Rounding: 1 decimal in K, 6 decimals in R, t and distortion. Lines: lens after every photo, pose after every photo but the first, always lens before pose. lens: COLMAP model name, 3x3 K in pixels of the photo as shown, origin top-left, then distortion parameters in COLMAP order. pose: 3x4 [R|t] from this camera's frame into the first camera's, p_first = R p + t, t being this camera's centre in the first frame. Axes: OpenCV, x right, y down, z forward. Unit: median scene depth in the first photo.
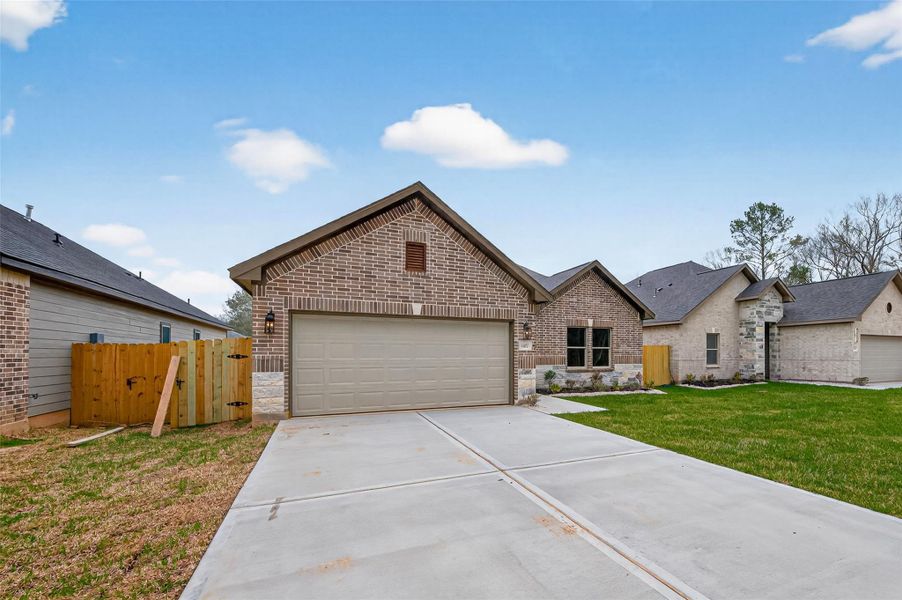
lens RADIAL K [[408.8, 0, 533.1], [0, 408.8, 355.7], [0, 0, 1]] dist [-0.000526, -0.000703]
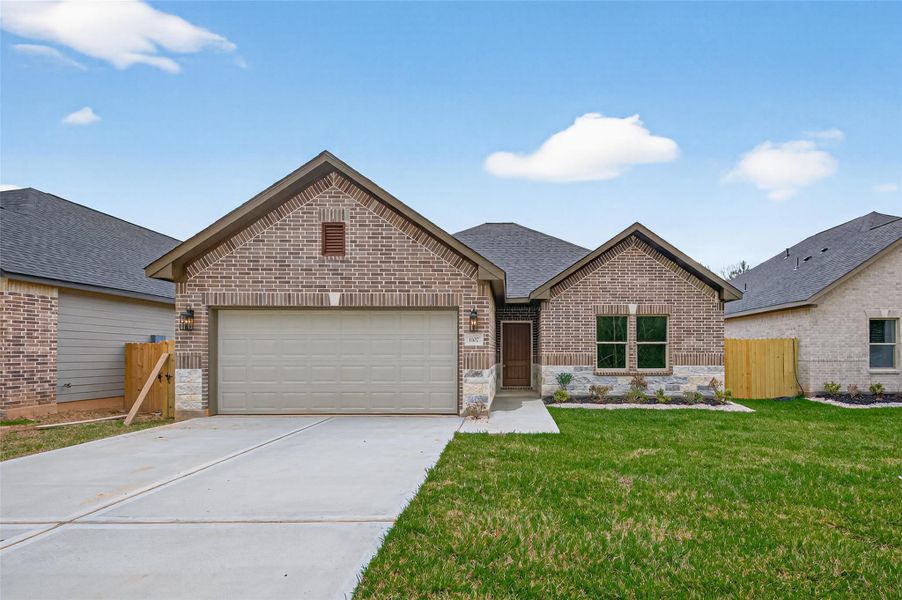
lens RADIAL K [[418.8, 0, 515.6], [0, 418.8, 353.3], [0, 0, 1]] dist [0.003571, -0.004148]
pose [[0.897416, -0.001767, -0.441181, 0.409015], [-0.000799, 0.999984, -0.005631, 0.005699], [0.441184, 0.005406, 0.897400, 0.334458]]
